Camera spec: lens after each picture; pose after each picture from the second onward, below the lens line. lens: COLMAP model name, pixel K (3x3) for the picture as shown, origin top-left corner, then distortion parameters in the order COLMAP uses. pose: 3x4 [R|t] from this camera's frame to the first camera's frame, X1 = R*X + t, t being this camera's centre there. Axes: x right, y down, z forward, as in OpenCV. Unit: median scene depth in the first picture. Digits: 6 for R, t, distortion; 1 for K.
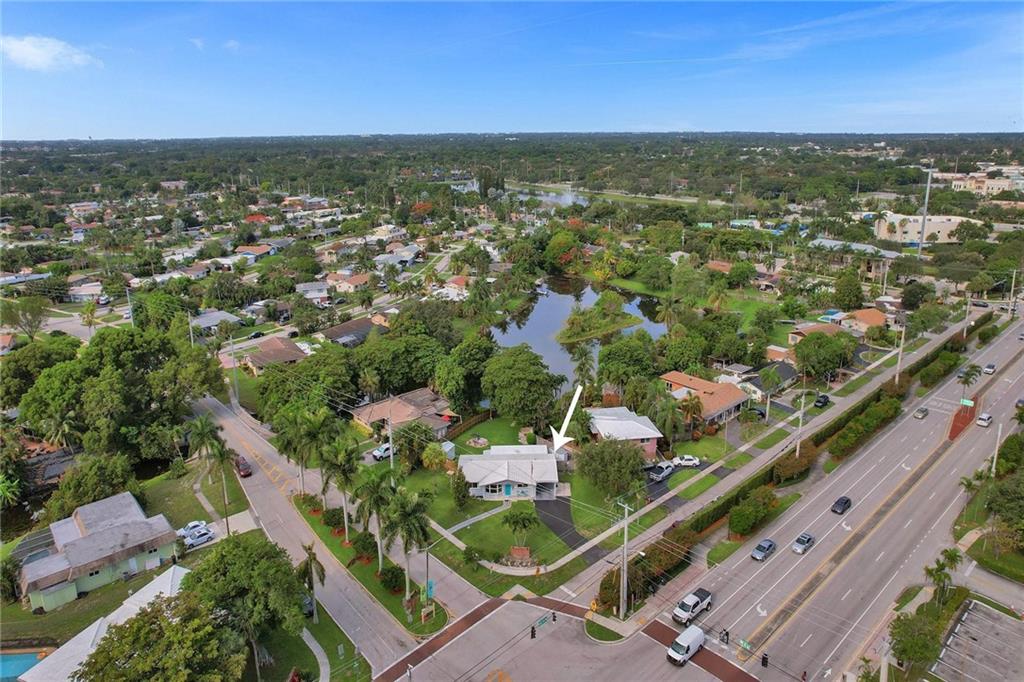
lens RADIAL K [[705.8, 0, 515.3], [0, 705.8, 340.1], [0, 0, 1]] dist [-0.045596, 0.017081]
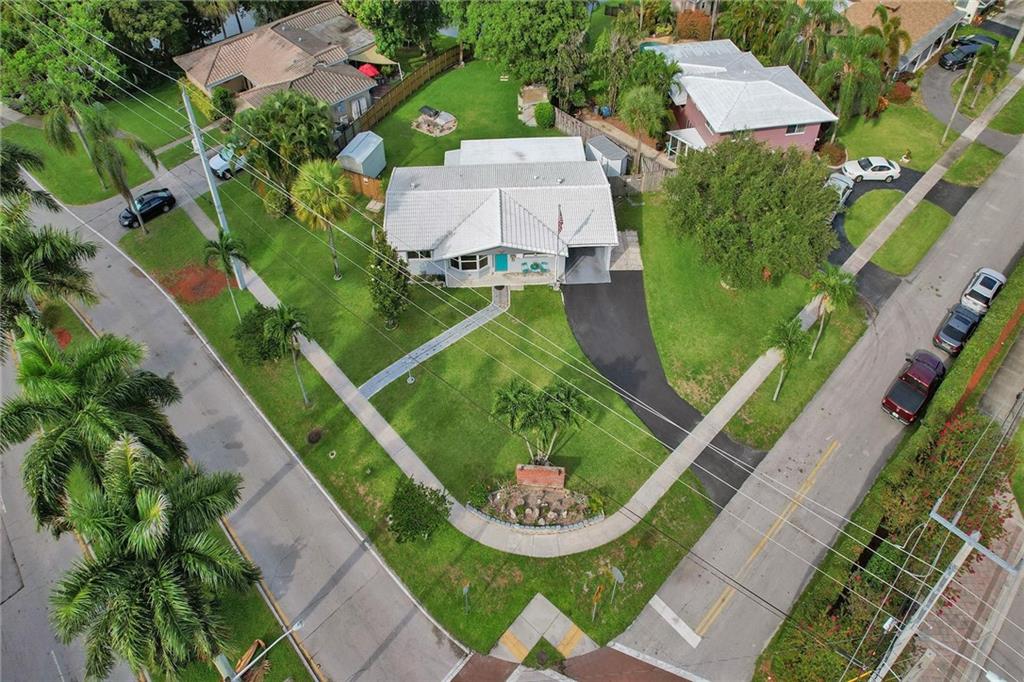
lens RADIAL K [[705.8, 0, 532.5], [0, 705.8, 318.7], [0, 0, 1]] dist [-0.045596, 0.017081]
pose [[0.999093, -0.027319, 0.032655, -0.005930], [0.007766, 0.871063, 0.491109, 0.025850], [-0.041862, -0.490410, 0.870486, 0.547149]]
